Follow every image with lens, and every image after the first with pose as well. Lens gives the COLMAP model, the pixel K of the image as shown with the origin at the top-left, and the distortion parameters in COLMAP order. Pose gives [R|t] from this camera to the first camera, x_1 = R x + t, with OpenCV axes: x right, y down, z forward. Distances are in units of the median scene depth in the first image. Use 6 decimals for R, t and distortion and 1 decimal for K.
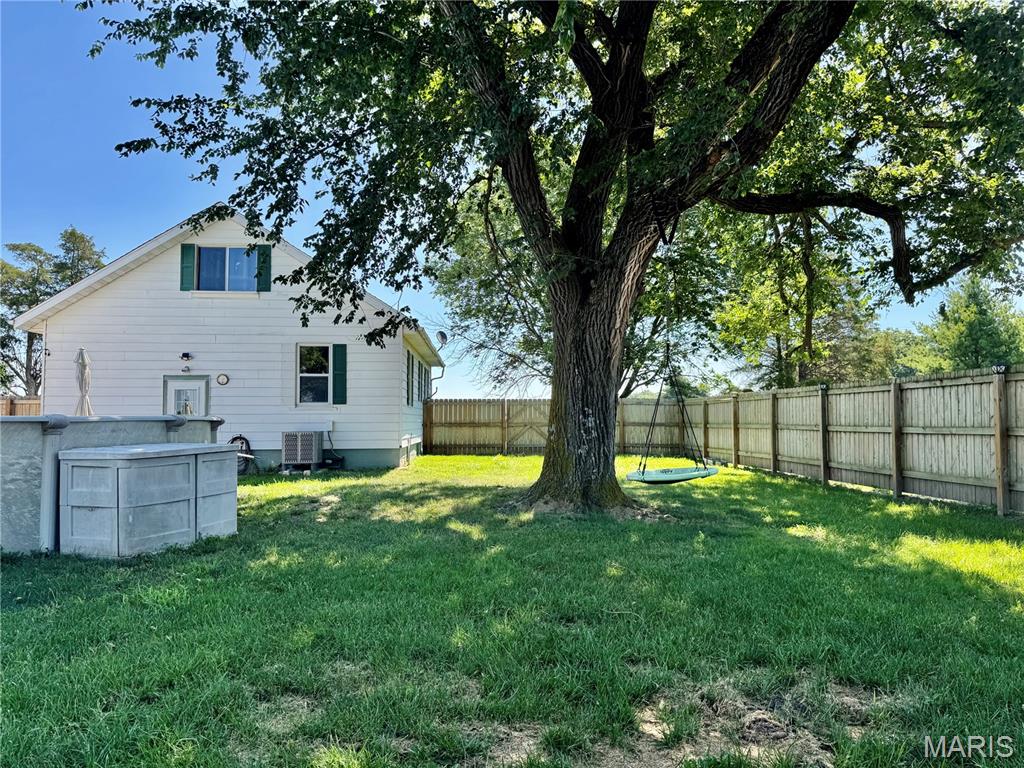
lens RADIAL K [[719.4, 0, 507.9], [0, 719.4, 384.2], [0, 0, 1]] dist [0.078076, -0.099158]
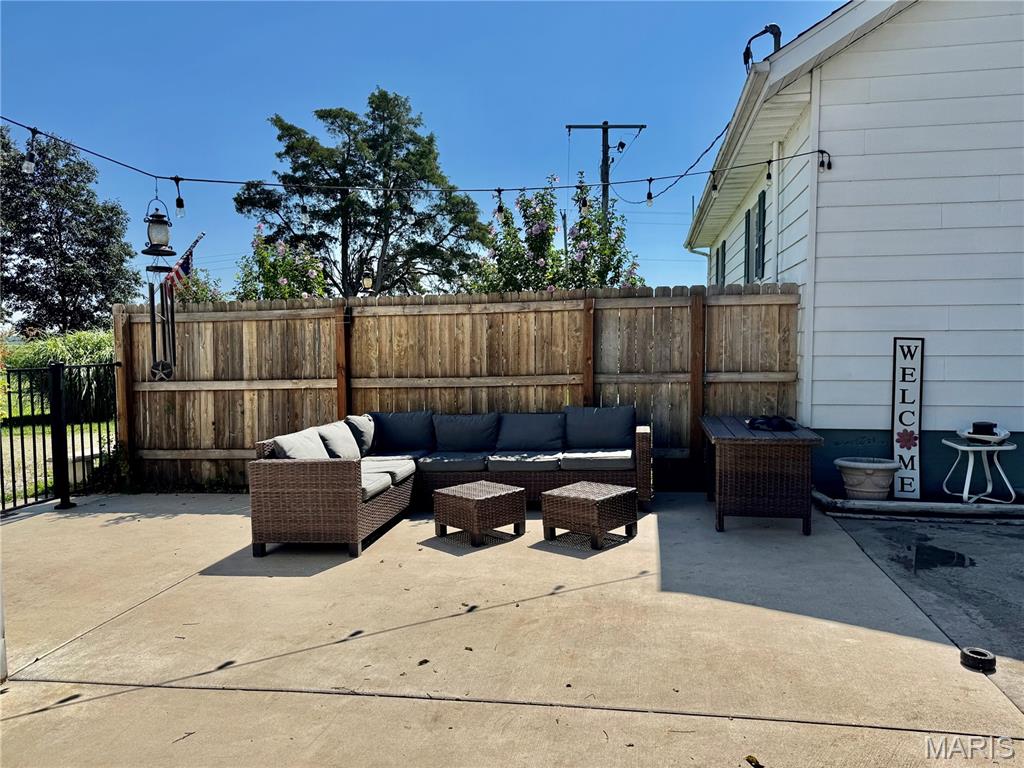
lens RADIAL K [[719.4, 0, 507.9], [0, 719.4, 384.2], [0, 0, 1]] dist [0.078076, -0.099158]
pose [[0.974066, 0.006832, -0.226161, -0.705939], [0.020019, 0.993022, 0.116219, 0.020900], [0.225377, -0.117733, 0.967132, 0.609932]]
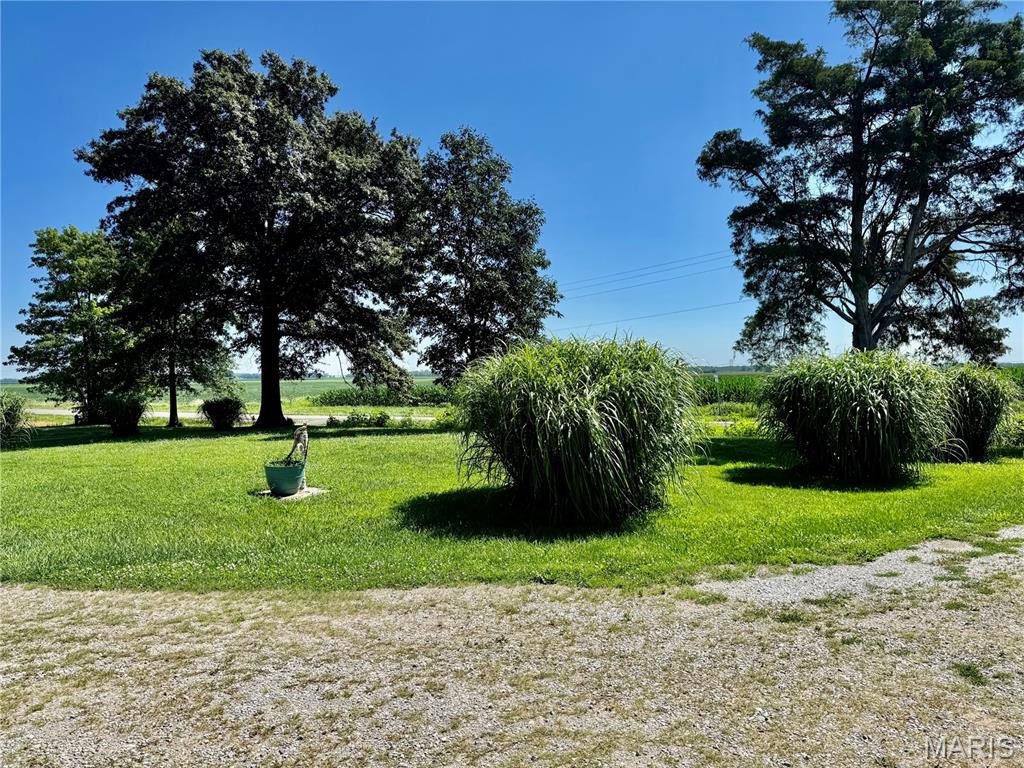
lens RADIAL K [[719.4, 0, 507.9], [0, 719.4, 384.2], [0, 0, 1]] dist [0.078076, -0.099158]
pose [[0.770246, -0.001022, -0.637746, -1.220954], [0.051090, 0.996884, 0.060107, 0.050783], [0.635697, -0.078880, 0.767898, 1.053118]]
